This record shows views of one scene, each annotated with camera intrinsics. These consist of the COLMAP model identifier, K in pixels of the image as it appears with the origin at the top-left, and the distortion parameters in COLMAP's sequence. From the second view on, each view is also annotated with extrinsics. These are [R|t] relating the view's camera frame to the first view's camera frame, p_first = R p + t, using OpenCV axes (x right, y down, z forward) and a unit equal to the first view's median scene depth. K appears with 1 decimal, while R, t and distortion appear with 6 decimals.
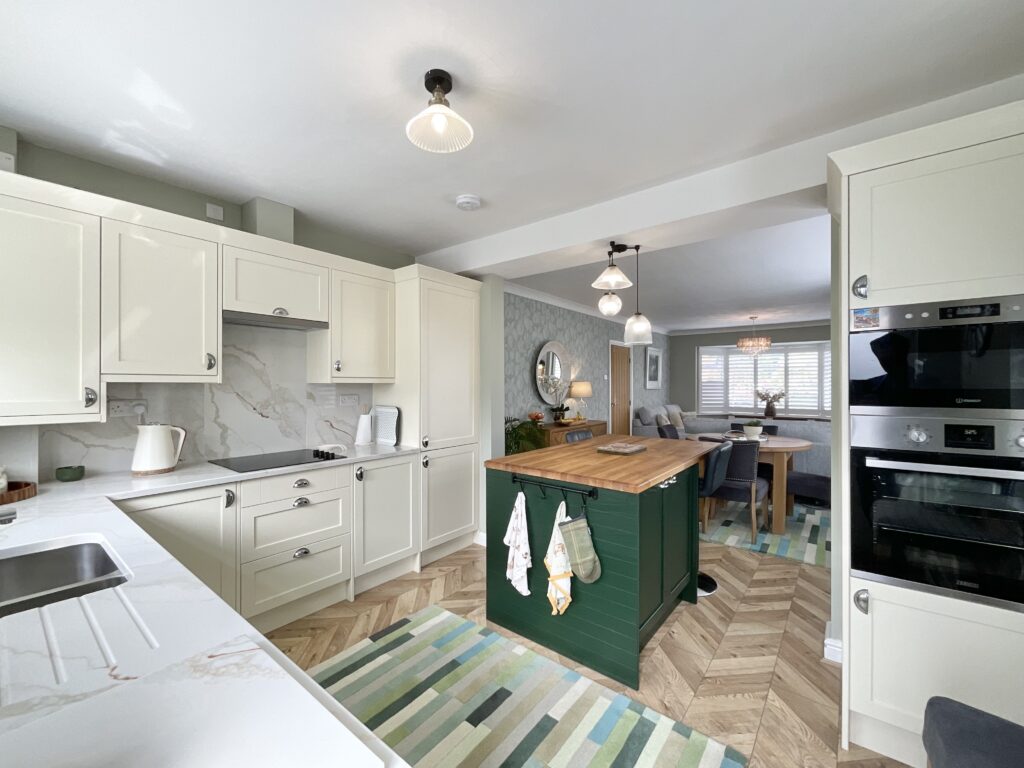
lens RADIAL K [[415.1, 0, 513.1], [0, 415.1, 385.3], [0, 0, 1]] dist [-0.001263, 0.000459]
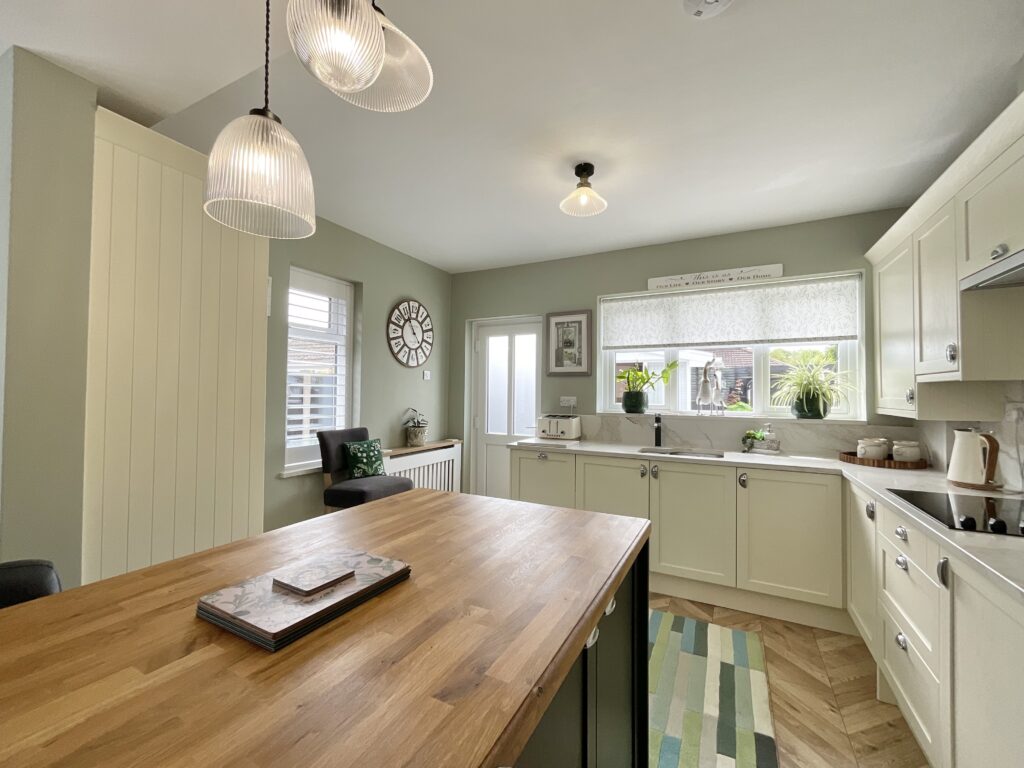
lens RADIAL K [[415.1, 0, 513.1], [0, 415.1, 385.3], [0, 0, 1]] dist [-0.001263, 0.000459]
pose [[-0.980095, -0.008928, -0.198330, 0.192794], [-0.005448, 0.999822, -0.018086, 0.018662], [0.198456, -0.016646, -0.979968, 1.361480]]
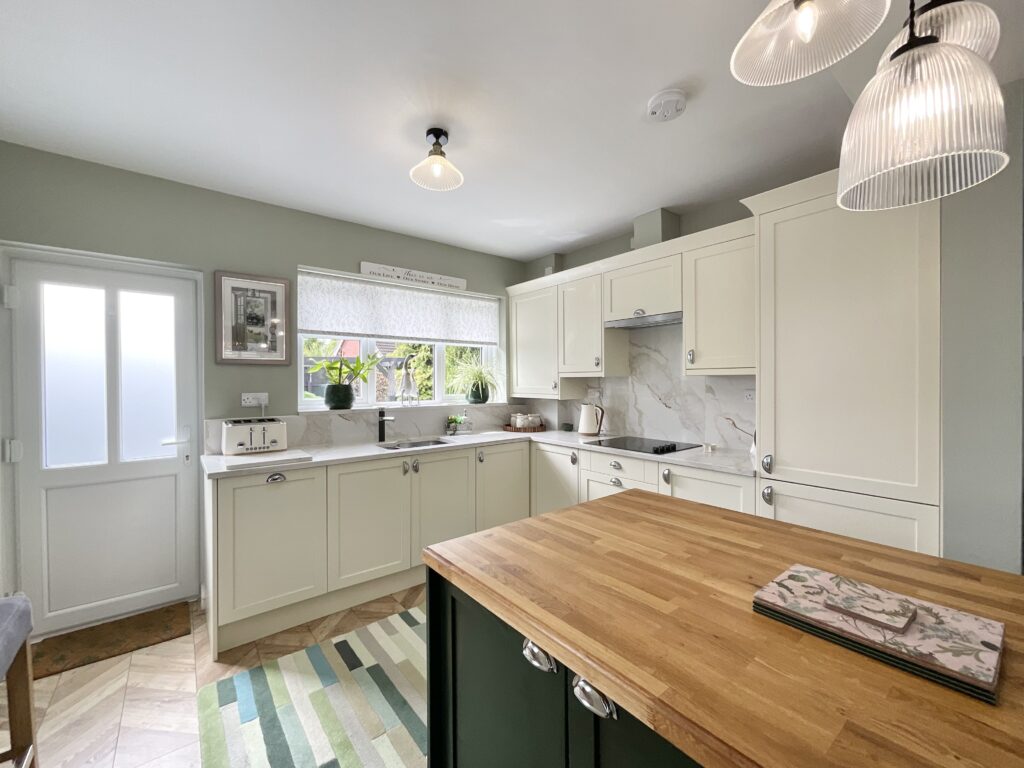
lens RADIAL K [[415.1, 0, 513.1], [0, 415.1, 385.3], [0, 0, 1]] dist [-0.001263, 0.000459]
pose [[-0.215441, 0.014283, -0.976412, 0.583557], [0.005209, 0.999896, 0.013478, 0.001802], [0.976503, -0.002182, -0.215493, 0.873478]]
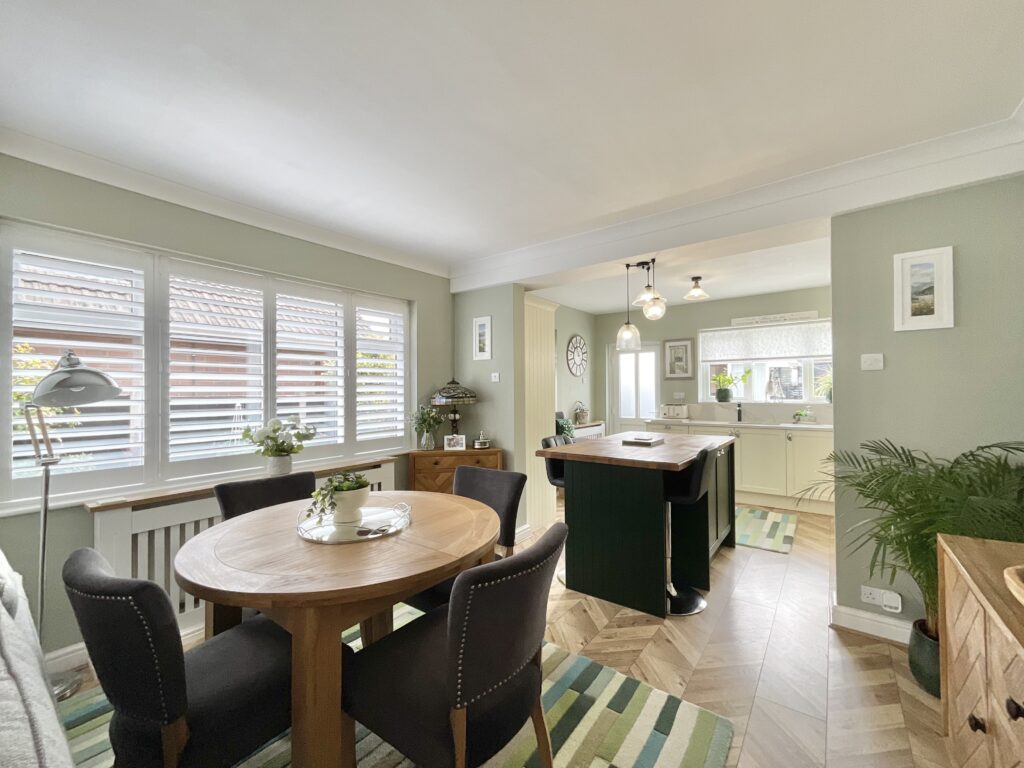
lens RADIAL K [[415.1, 0, 513.1], [0, 415.1, 385.3], [0, 0, 1]] dist [-0.001263, 0.000459]
pose [[-0.999472, 0.013082, -0.029753, 0.684265], [0.013395, 0.999857, -0.010338, 0.003624], [0.029613, -0.010732, -0.999504, 2.222526]]
